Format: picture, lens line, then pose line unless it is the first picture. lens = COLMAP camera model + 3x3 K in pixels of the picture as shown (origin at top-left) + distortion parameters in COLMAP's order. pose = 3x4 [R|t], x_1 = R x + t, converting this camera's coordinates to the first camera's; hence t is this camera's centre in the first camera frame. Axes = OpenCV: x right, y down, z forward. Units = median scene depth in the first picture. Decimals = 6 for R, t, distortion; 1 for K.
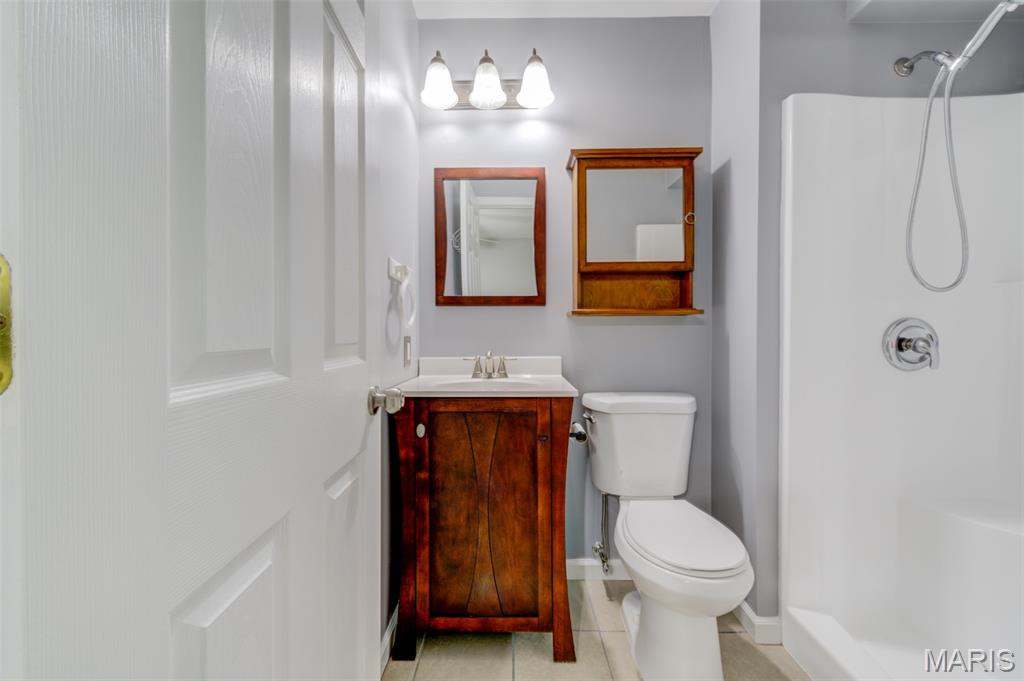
lens RADIAL K [[407.1, 0, 511.9], [0, 407.1, 336.5], [0, 0, 1]] dist [0.004005, 0.000145]
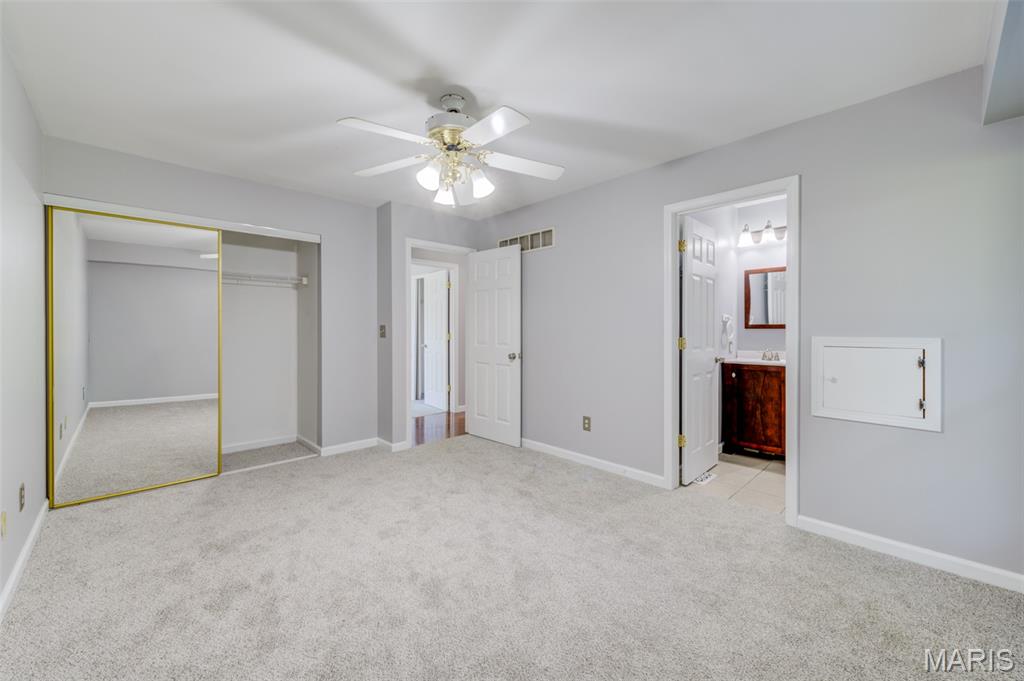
lens RADIAL K [[407.1, 0, 506.6], [0, 407.1, 333.5], [0, 0, 1]] dist [0.004005, 0.000145]
pose [[0.694898, 0.005885, -0.719084, 0.644626], [-0.007325, 0.999973, 0.001105, -0.048620], [0.719071, 0.004499, 0.694922, -1.904468]]
